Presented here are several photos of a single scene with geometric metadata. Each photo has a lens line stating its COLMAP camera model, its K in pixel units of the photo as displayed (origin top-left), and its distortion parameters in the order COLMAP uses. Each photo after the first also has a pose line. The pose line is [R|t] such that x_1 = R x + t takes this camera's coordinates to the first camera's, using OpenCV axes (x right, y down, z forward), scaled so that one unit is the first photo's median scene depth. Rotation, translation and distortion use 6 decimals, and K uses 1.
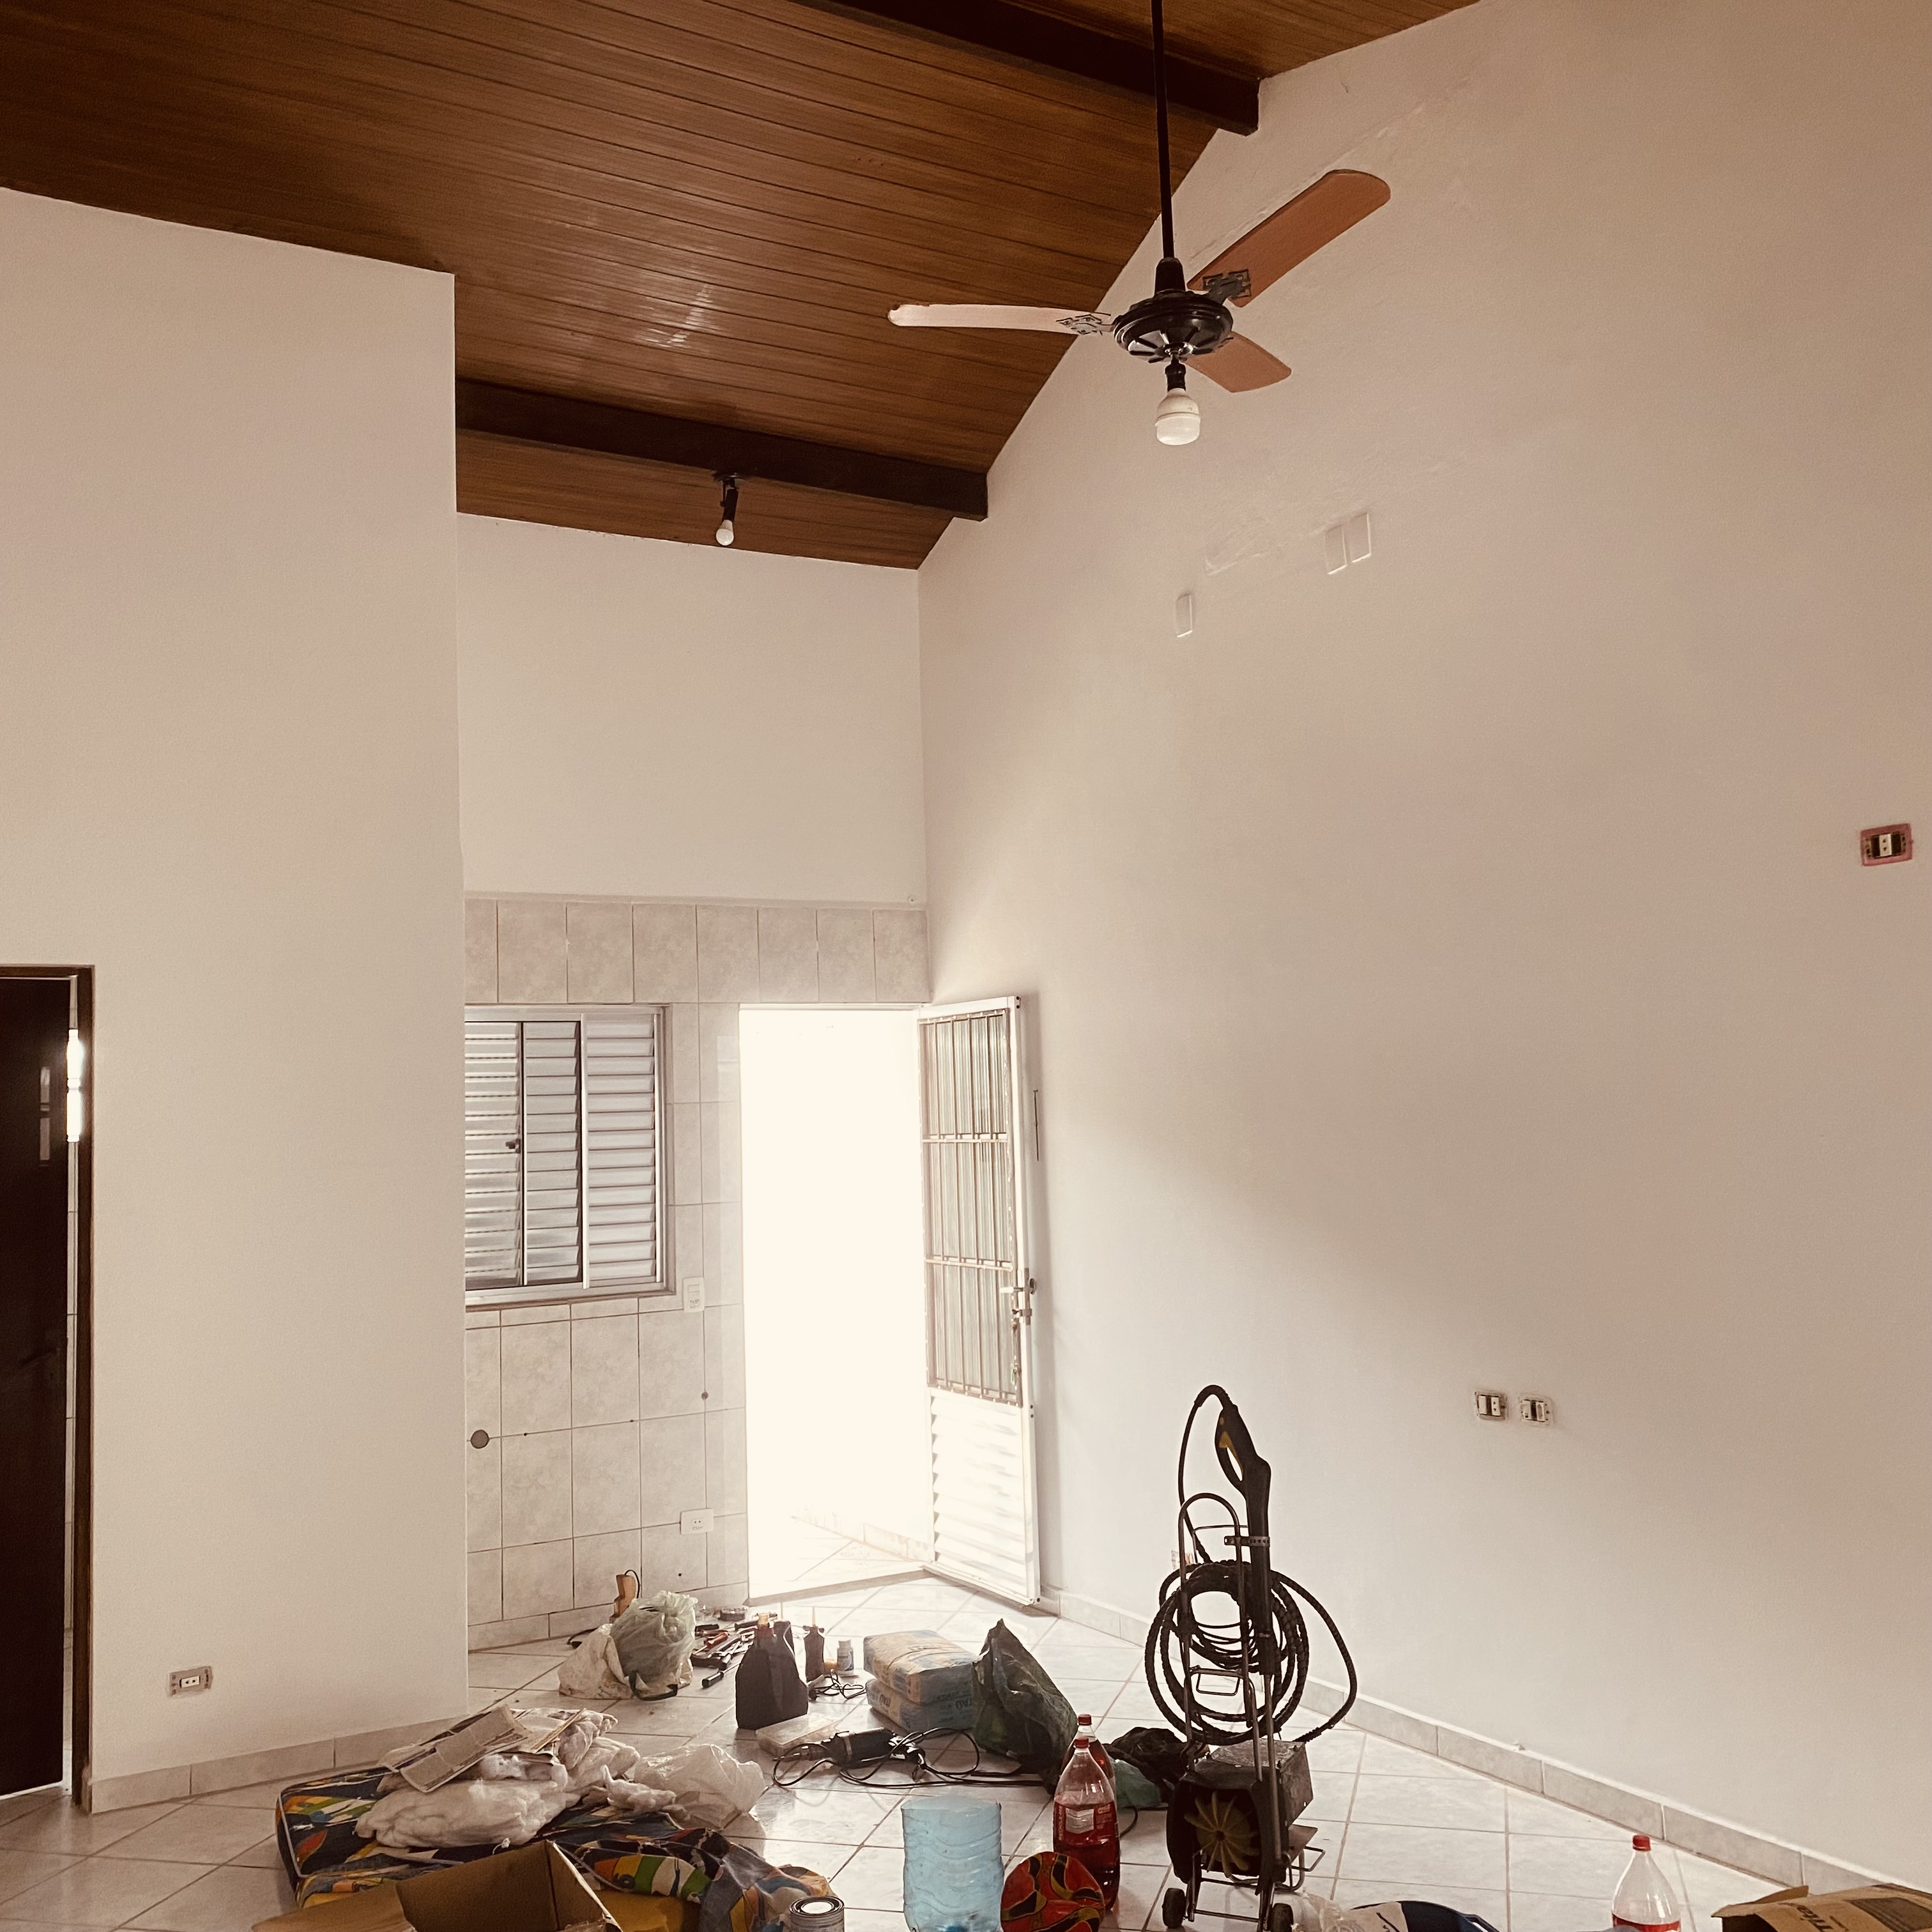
lens RADIAL K [[1891.4, 0, 966.0], [0, 1891.4, 966.0], [0, 0, 1]] dist [-0.048131, 0.029790]
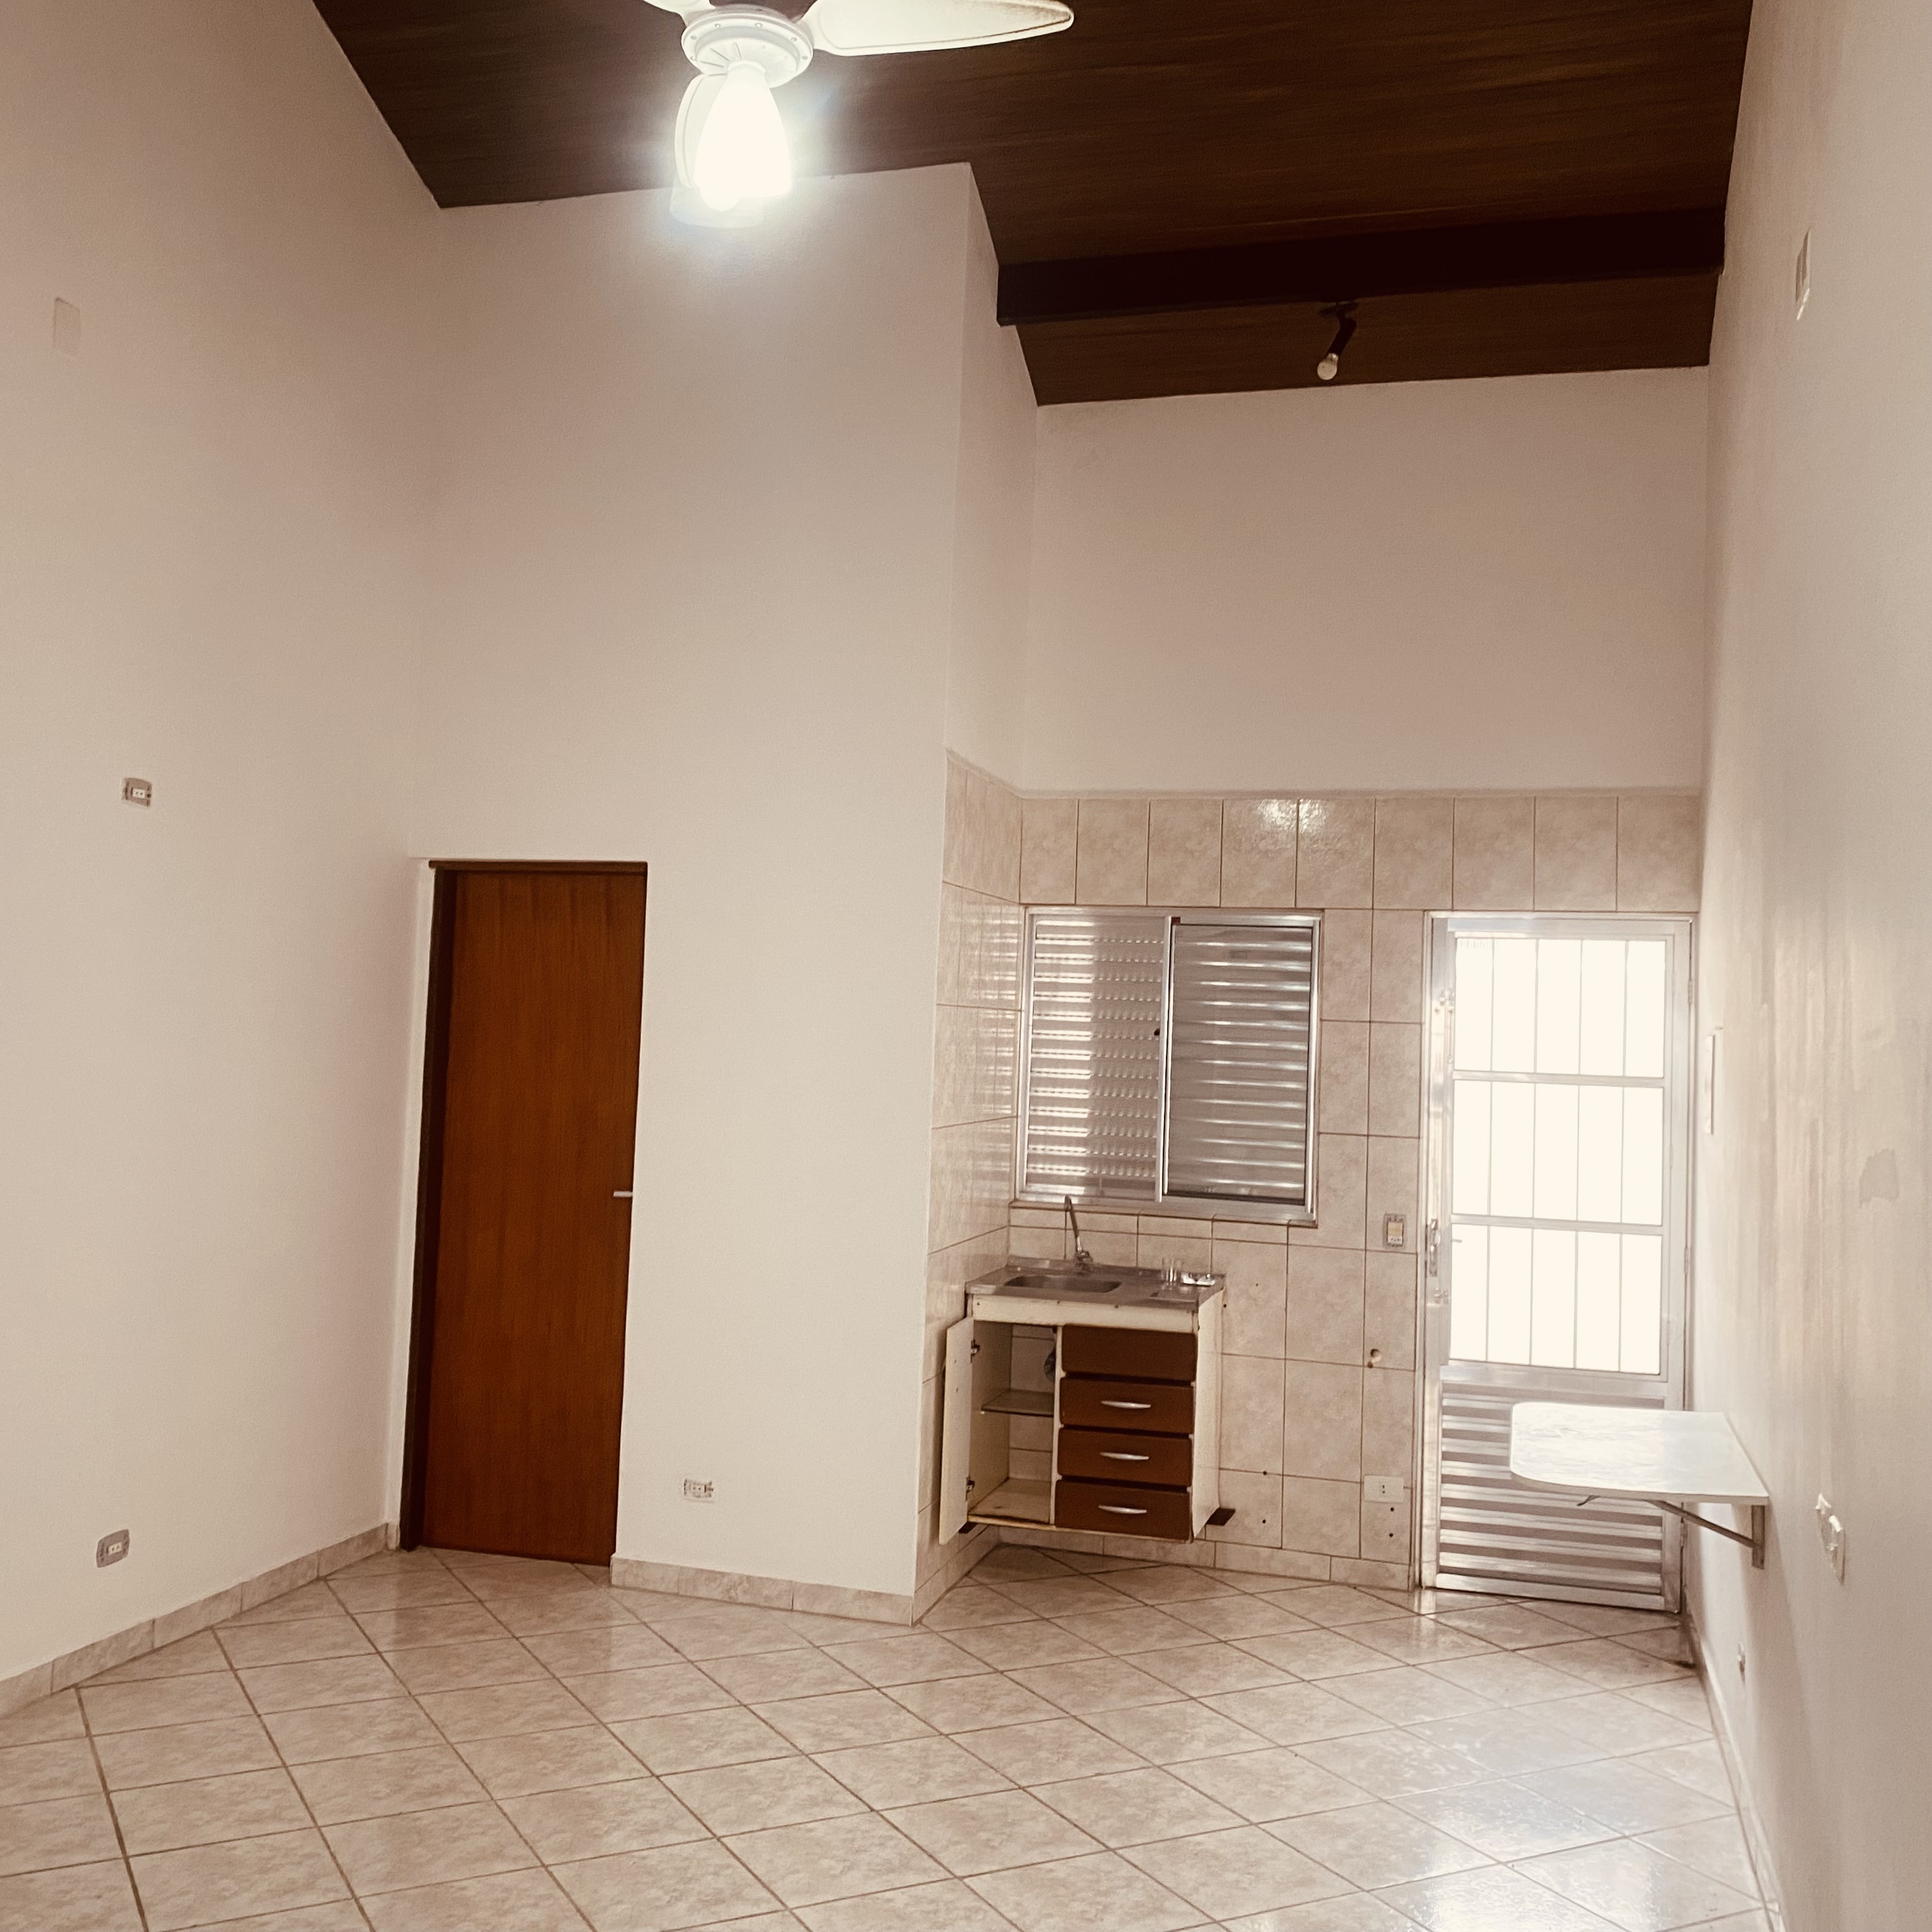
lens RADIAL K [[1891.4, 0, 966.0], [0, 1891.4, 966.0], [0, 0, 1]] dist [-0.048131, 0.029790]
pose [[0.663821, 0.029797, -0.747297, 0.383732], [0.005326, 0.998992, 0.044565, 0.006206], [0.747872, -0.033563, 0.662994, 0.263910]]
